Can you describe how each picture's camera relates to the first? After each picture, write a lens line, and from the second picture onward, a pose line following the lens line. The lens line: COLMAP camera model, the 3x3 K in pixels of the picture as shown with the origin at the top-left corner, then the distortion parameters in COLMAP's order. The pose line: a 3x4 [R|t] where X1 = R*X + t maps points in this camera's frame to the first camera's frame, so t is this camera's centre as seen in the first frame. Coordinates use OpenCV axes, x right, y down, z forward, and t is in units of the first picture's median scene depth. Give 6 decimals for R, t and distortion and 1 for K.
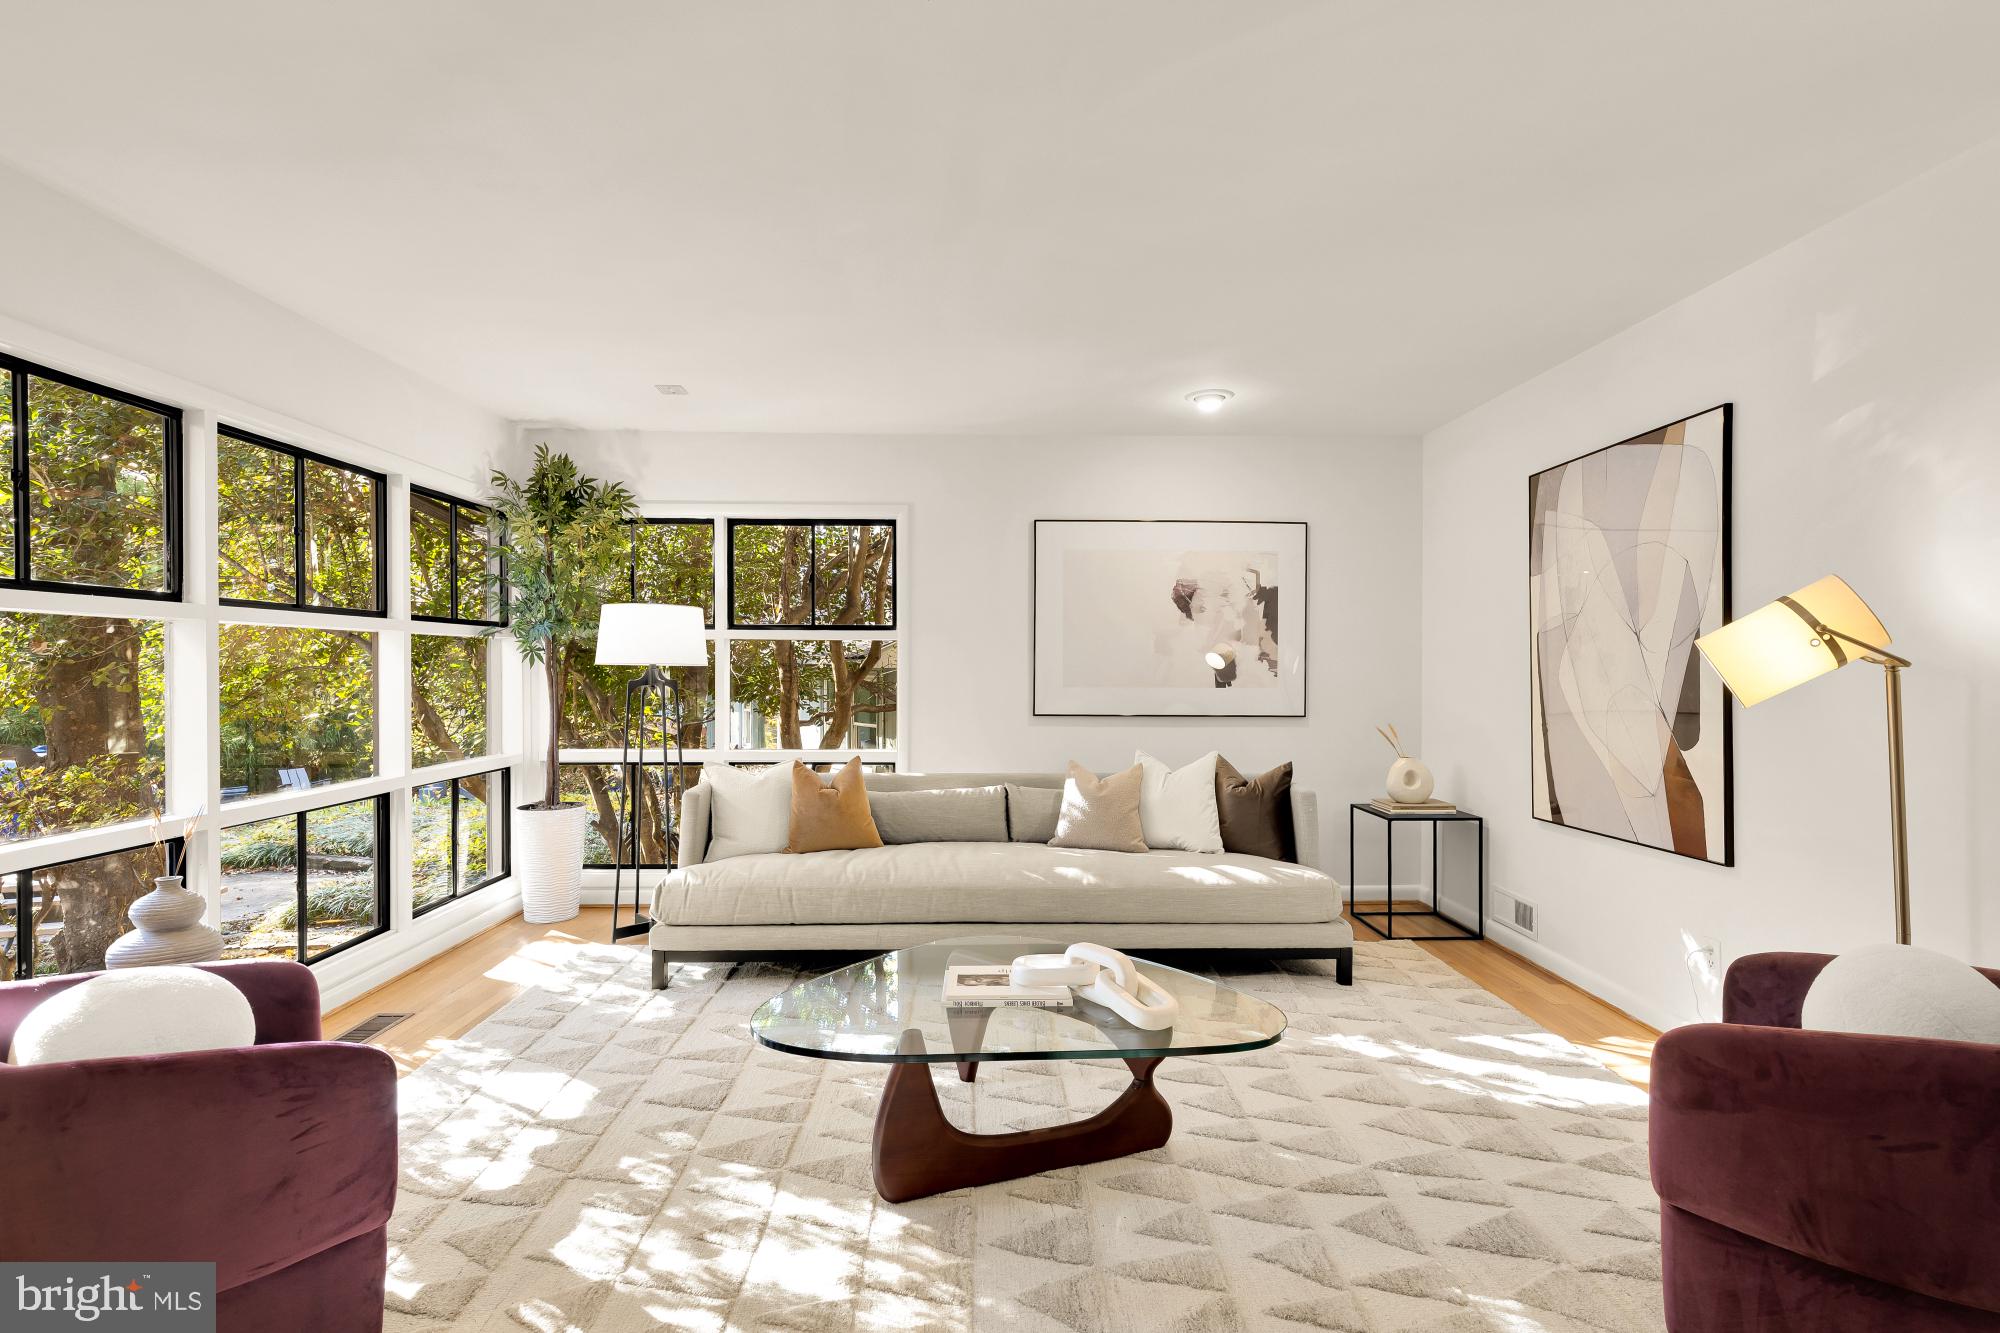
lens RADIAL K [[915.7, 0, 1000.0], [0, 915.7, 666.5], [0, 0, 1]] dist [0.011380, -0.001324]
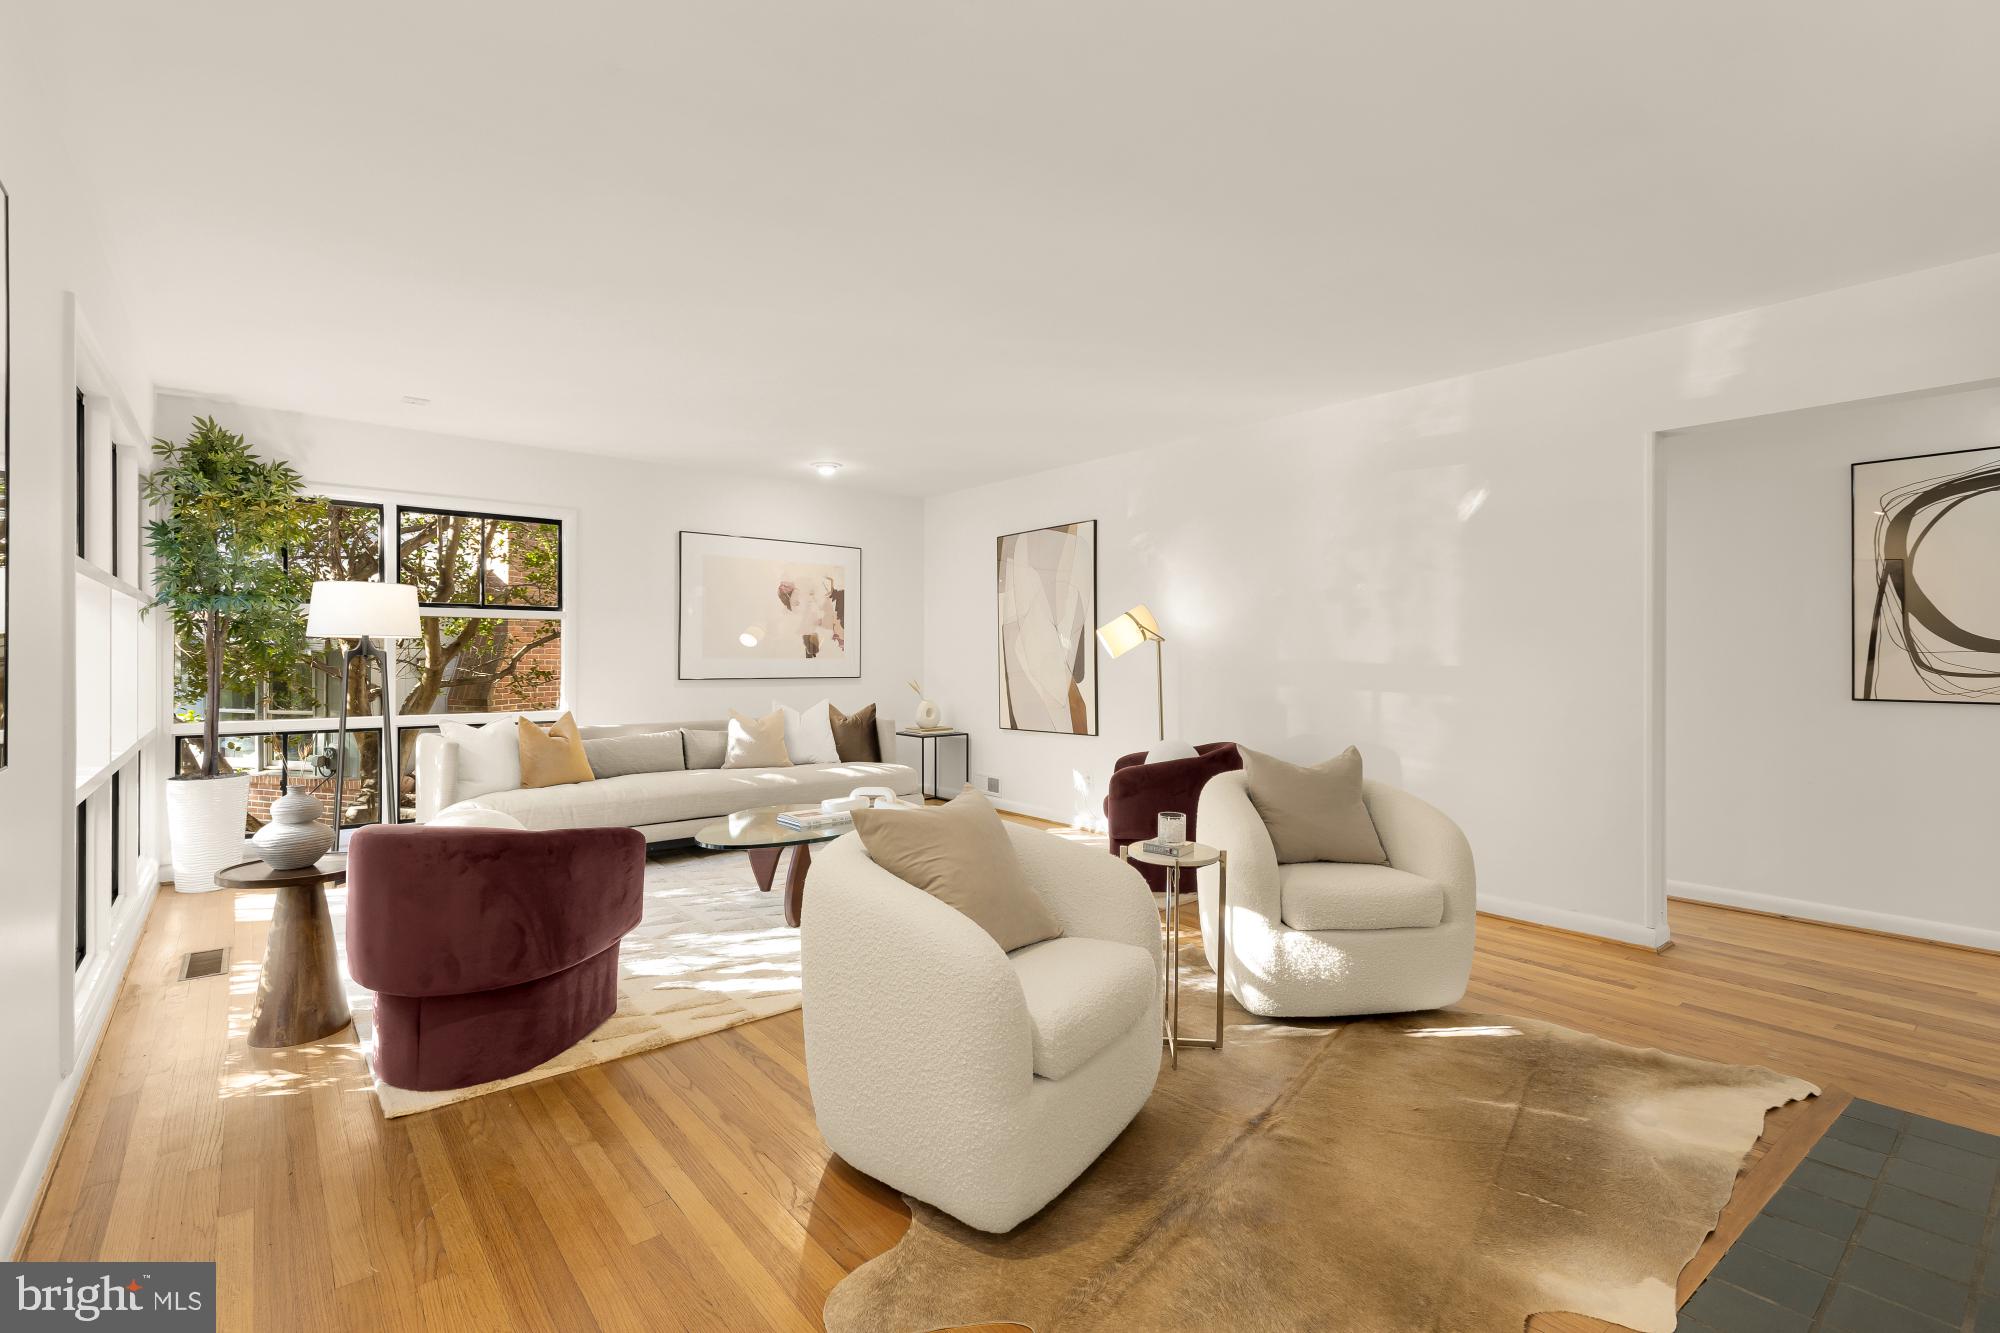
lens RADIAL K [[915.7, 0, 1000.0], [0, 915.7, 666.5], [0, 0, 1]] dist [0.011380, -0.001324]
pose [[0.787558, -0.007188, 0.616198, -0.471496], [-0.003662, 0.999860, 0.016344, 0.012967], [-0.616229, -0.015128, 0.787421, -0.366729]]
